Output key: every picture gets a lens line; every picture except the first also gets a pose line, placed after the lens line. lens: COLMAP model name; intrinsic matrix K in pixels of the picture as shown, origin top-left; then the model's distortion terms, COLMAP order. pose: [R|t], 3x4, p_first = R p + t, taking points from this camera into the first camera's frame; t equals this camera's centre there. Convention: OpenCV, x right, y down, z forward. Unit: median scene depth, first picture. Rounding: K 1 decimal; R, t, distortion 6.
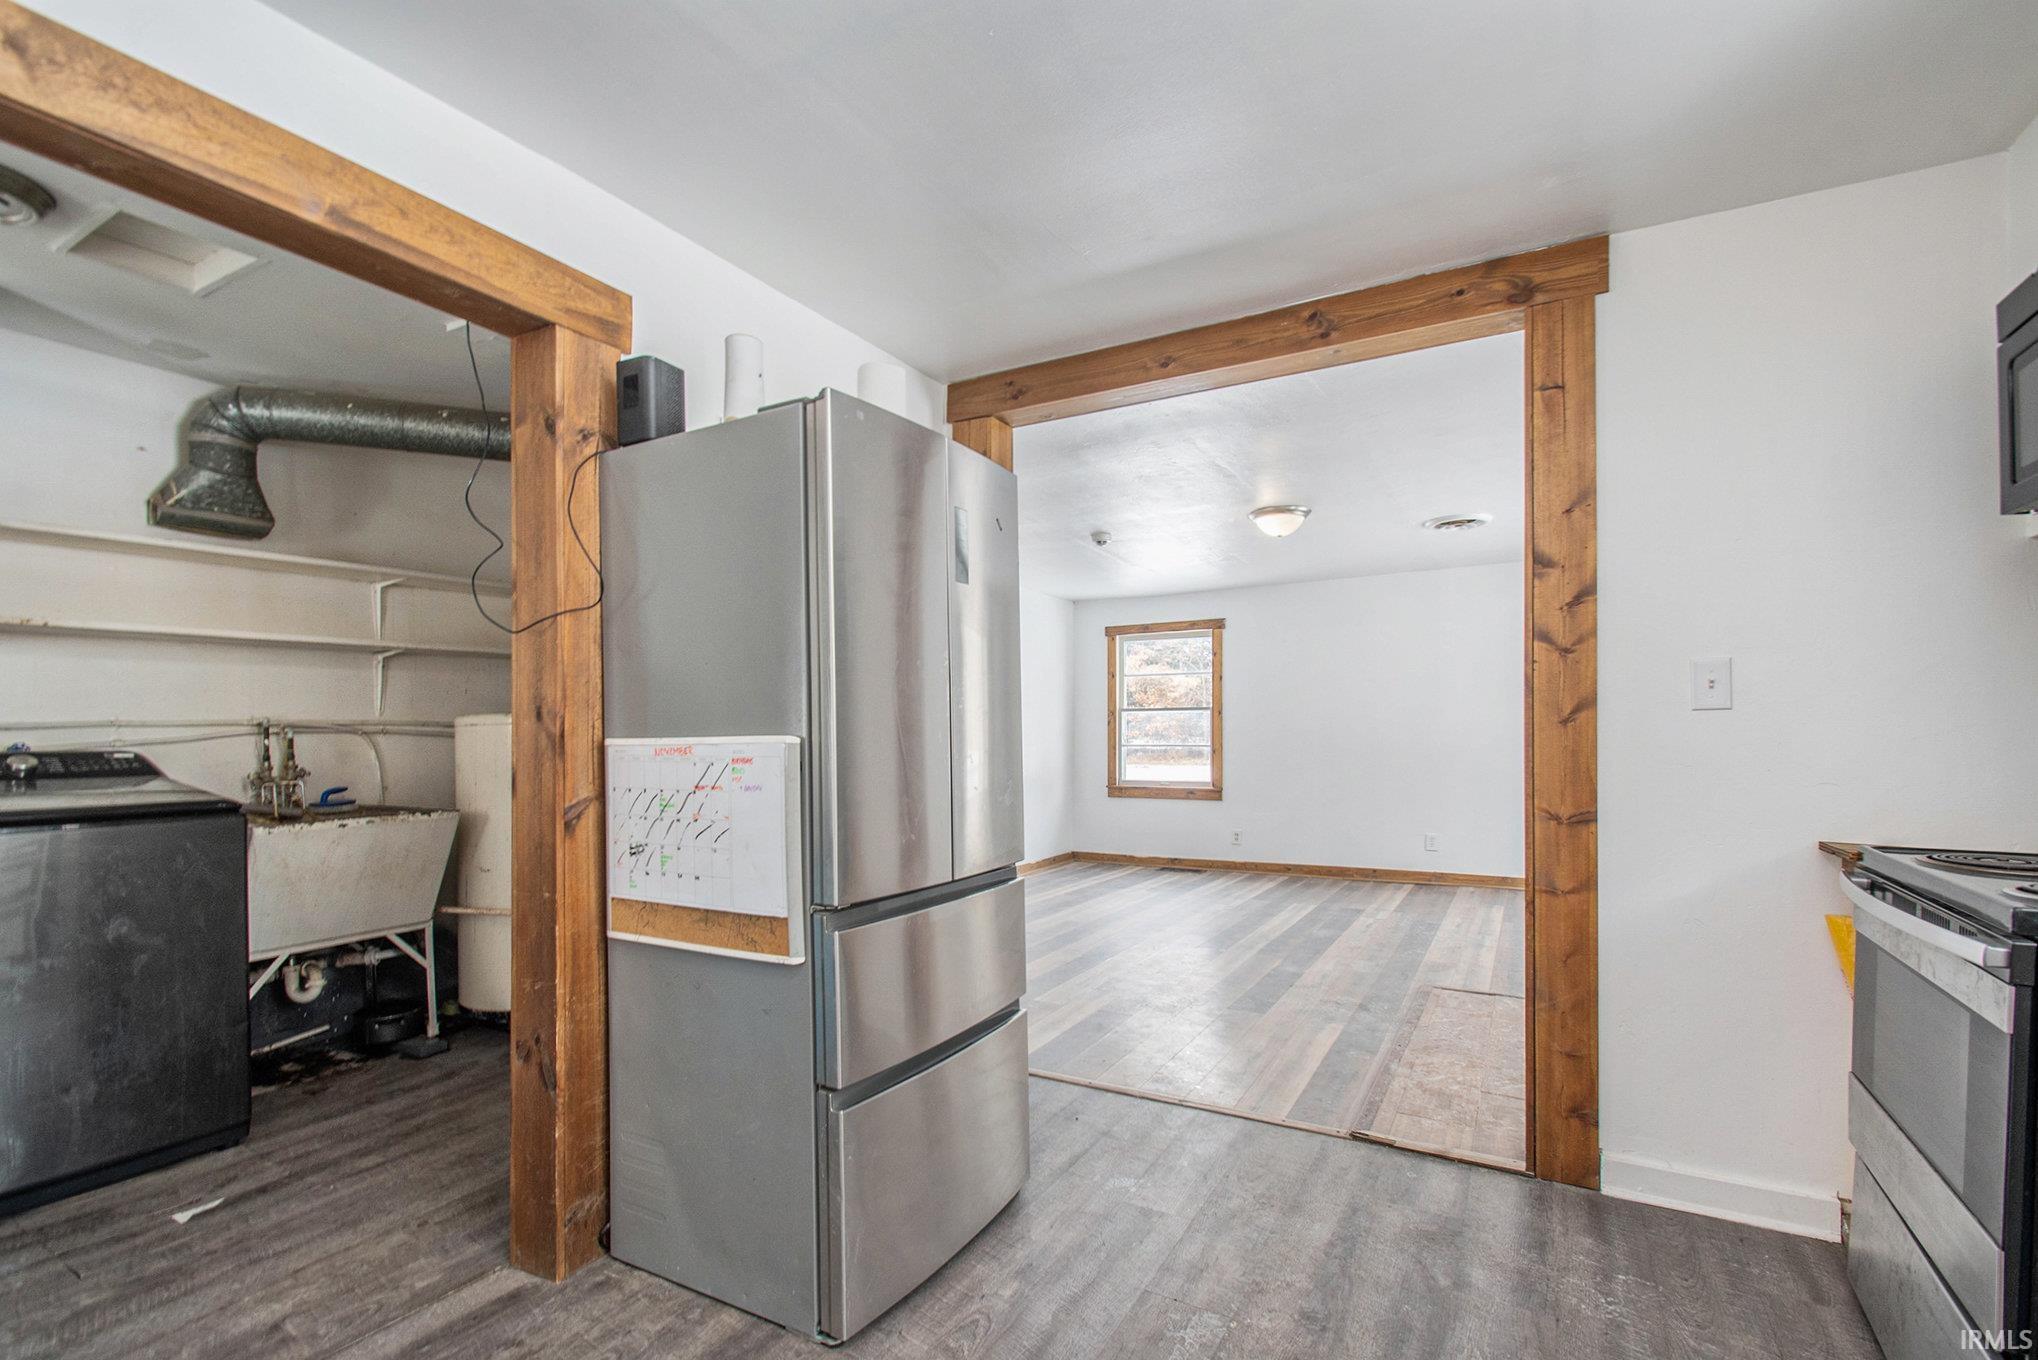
lens RADIAL K [[912.6, 0, 1023.8], [0, 912.6, 709.5], [0, 0, 1]] dist [0.002753, 0.000048]
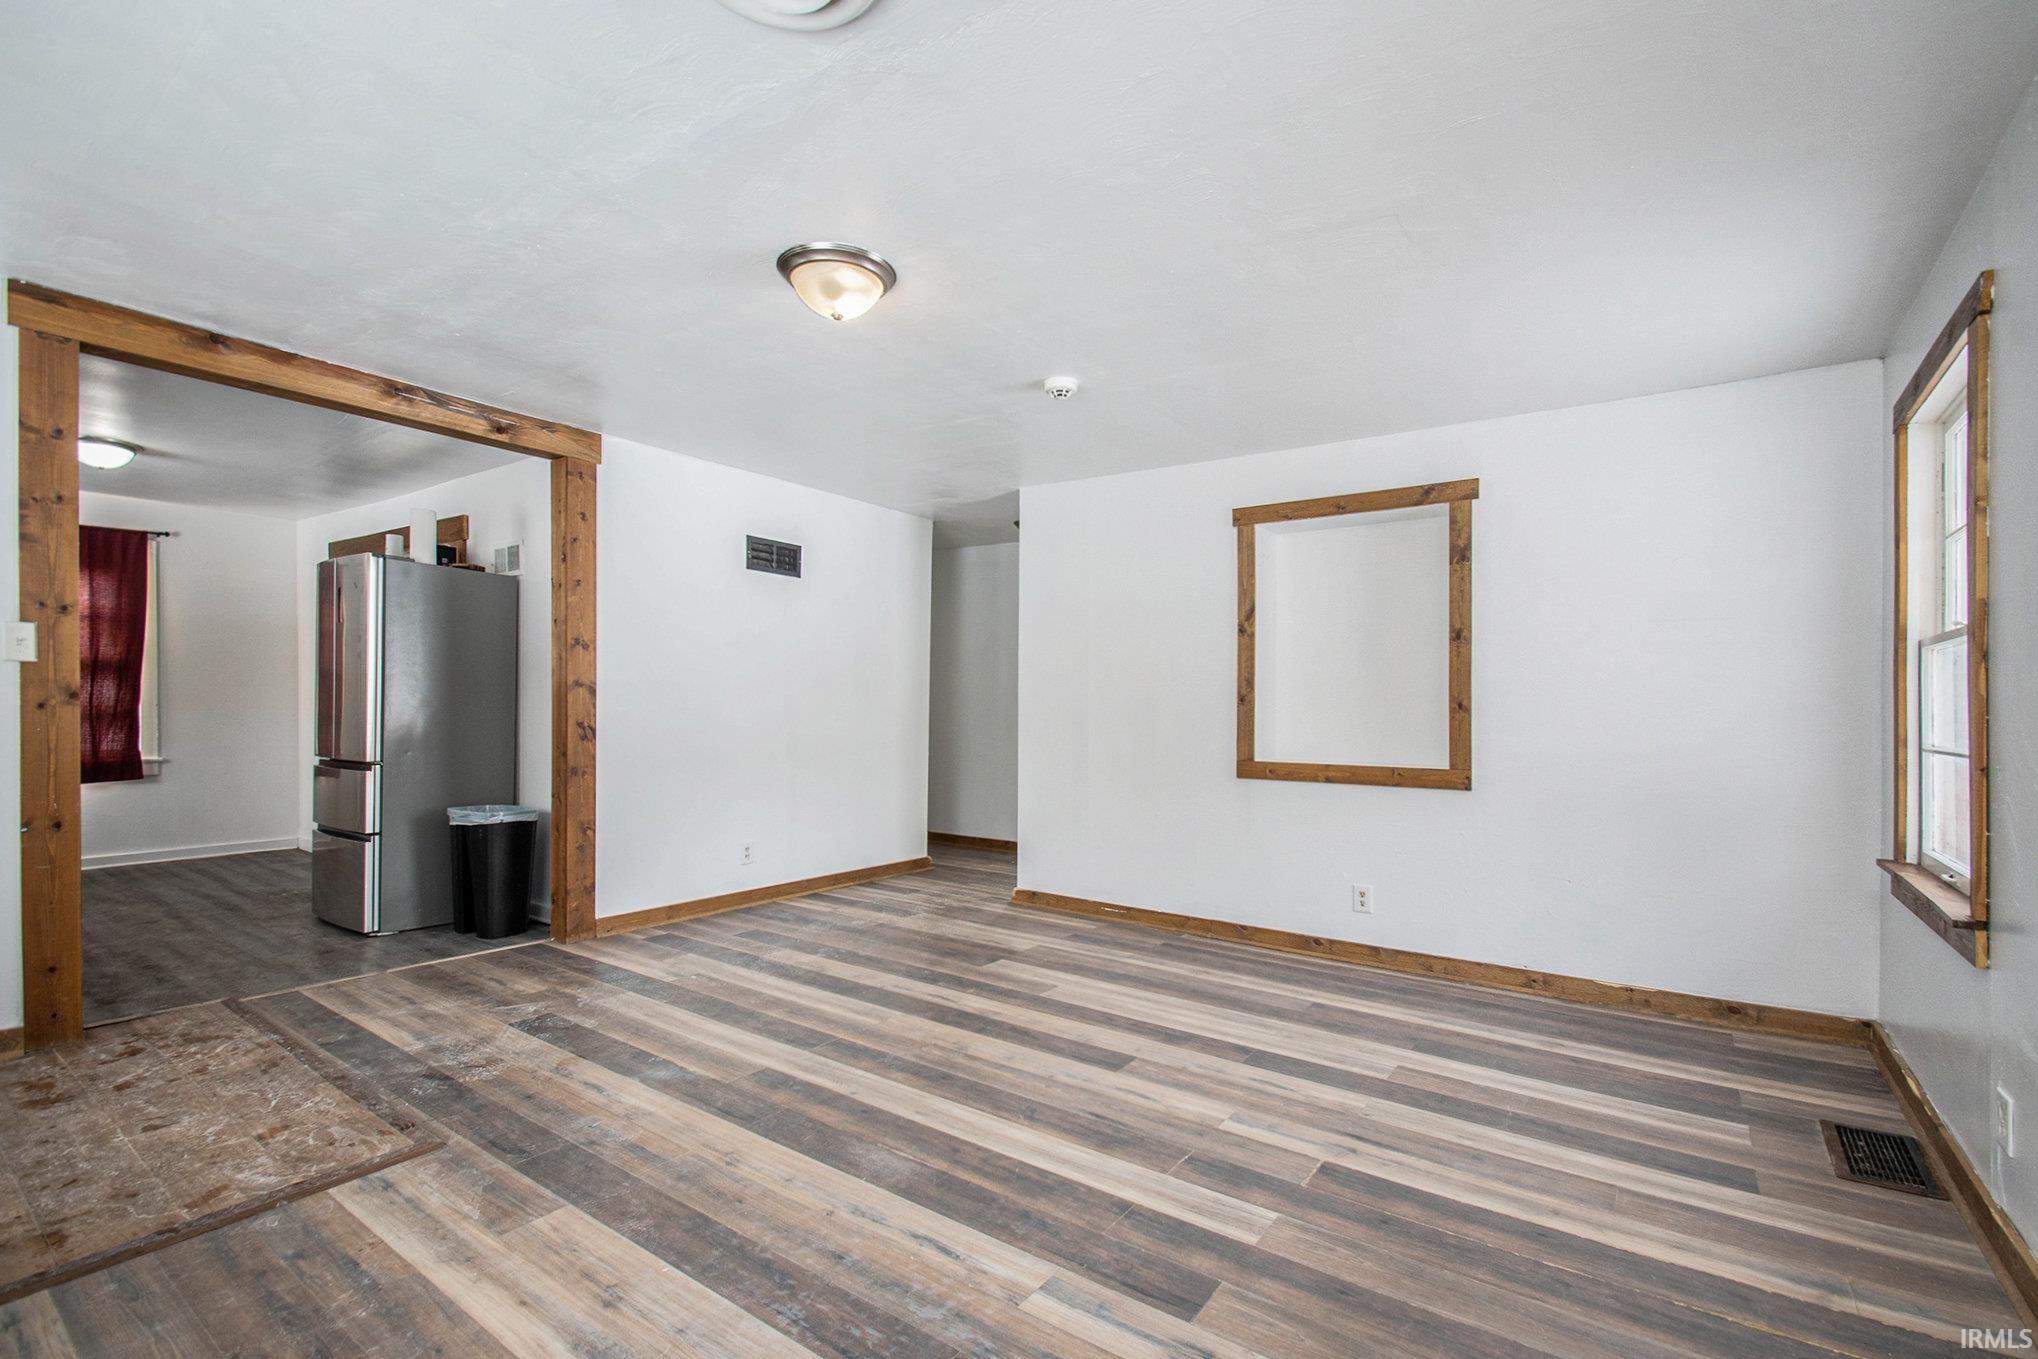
lens RADIAL K [[912.6, 0, 1023.8], [0, 912.6, 709.0], [0, 0, 1]] dist [0.002753, 0.000048]
pose [[-0.106304, 0.003671, -0.994327, 1.438857], [0.016066, 0.999869, 0.001974, 0.058503], [0.994204, -0.015765, -0.106349, 2.135530]]
